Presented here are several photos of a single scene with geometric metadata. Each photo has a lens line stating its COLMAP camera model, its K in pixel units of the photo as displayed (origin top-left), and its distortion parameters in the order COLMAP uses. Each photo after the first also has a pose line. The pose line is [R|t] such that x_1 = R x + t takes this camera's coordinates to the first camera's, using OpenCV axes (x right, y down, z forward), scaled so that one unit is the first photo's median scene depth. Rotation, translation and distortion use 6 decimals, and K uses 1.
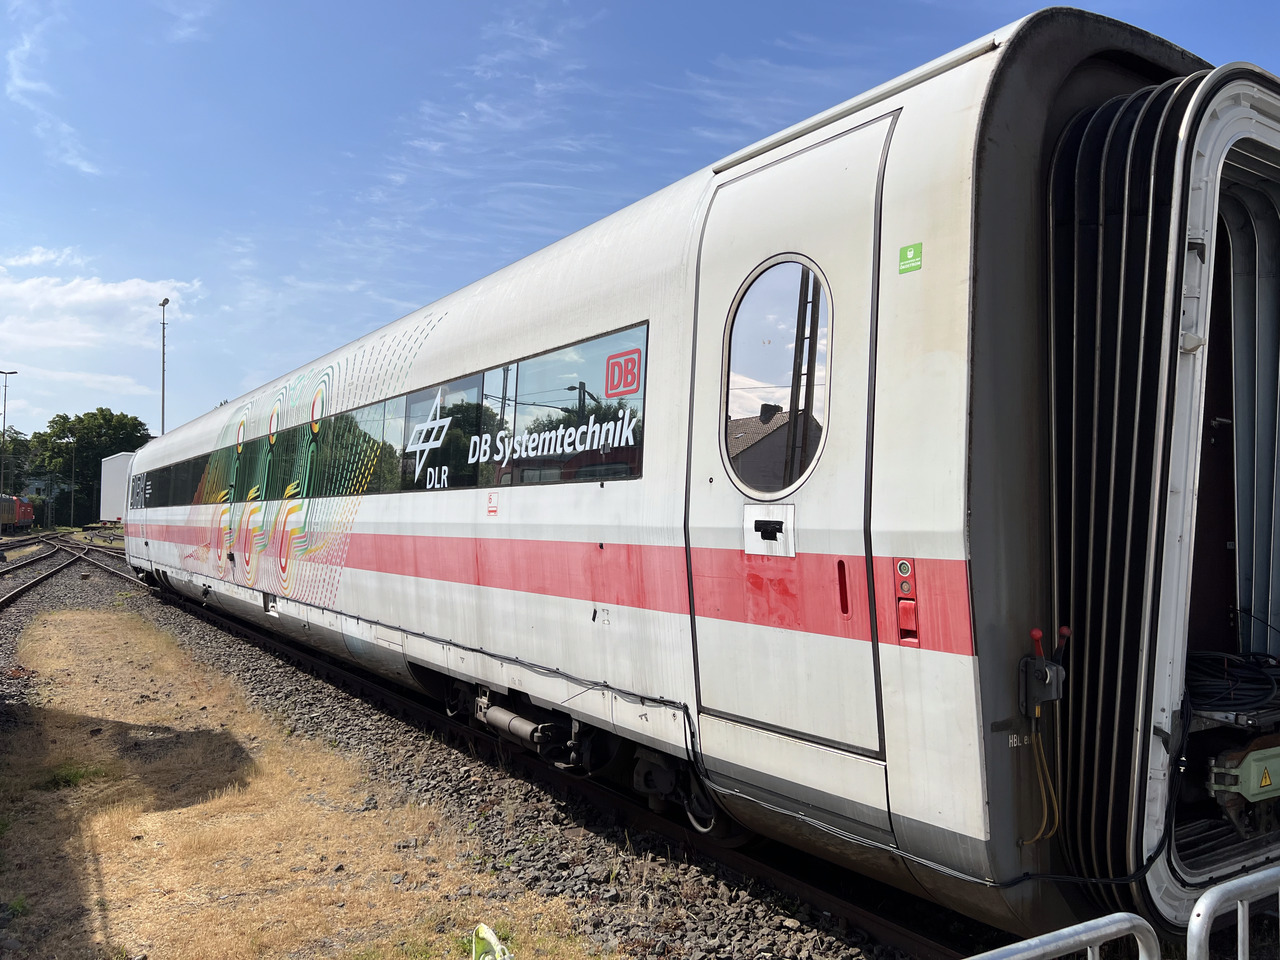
lens RADIAL K [[939.4, 0, 637.8], [0, 939.4, 480.1], [0, 0, 1]] dist [0.073345, -0.062718]
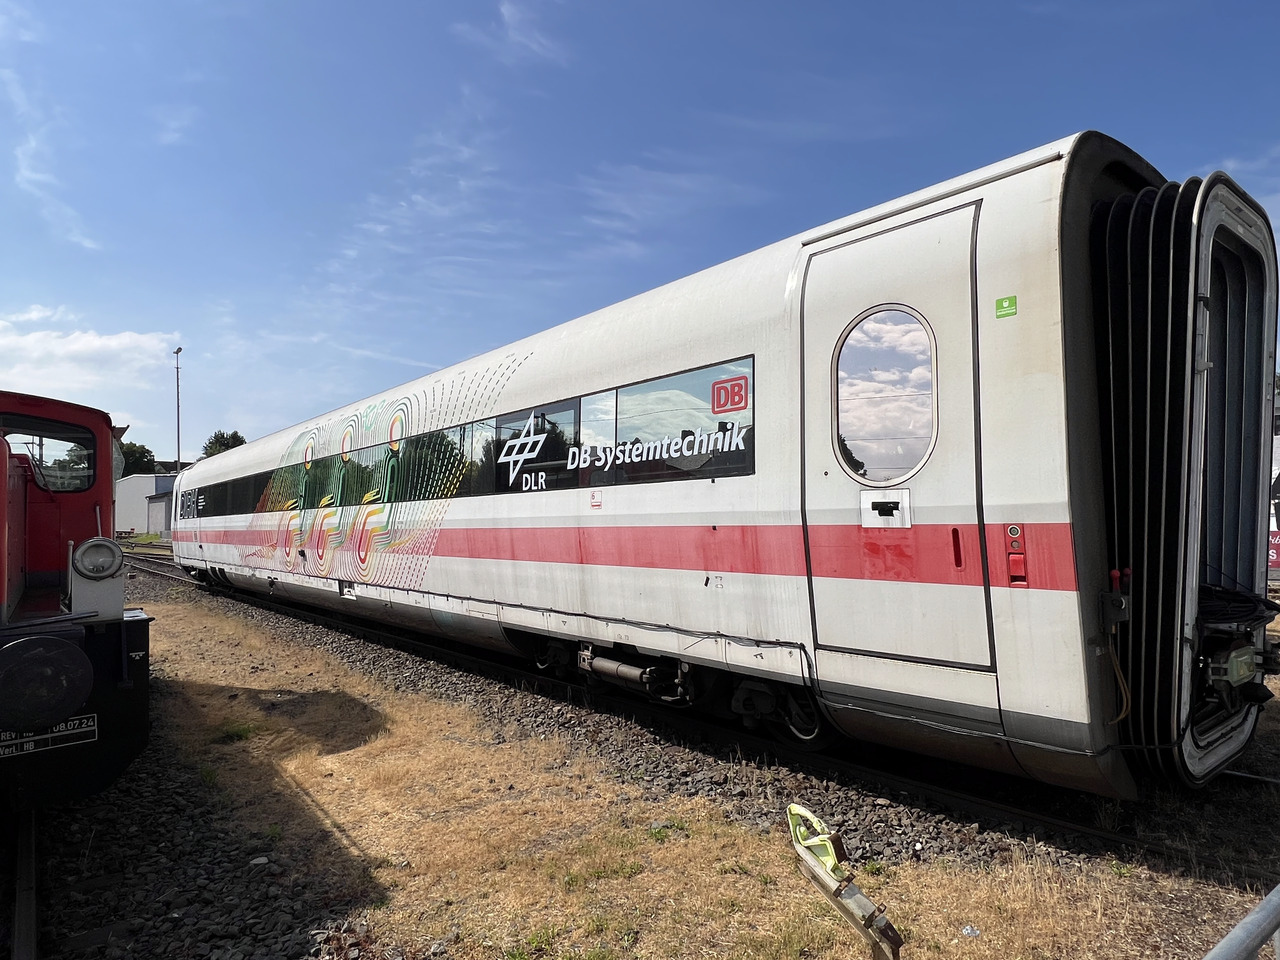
lens RADIAL K [[729.4, 0, 630.6], [0, 729.4, 474.7], [0, 0, 1]] dist [0.002237, 0.004319]
pose [[0.993375, -0.025285, 0.112099, -0.265492], [0.027027, 0.999536, -0.014049, 0.007595], [-0.111692, 0.016986, 0.993598, 0.005366]]
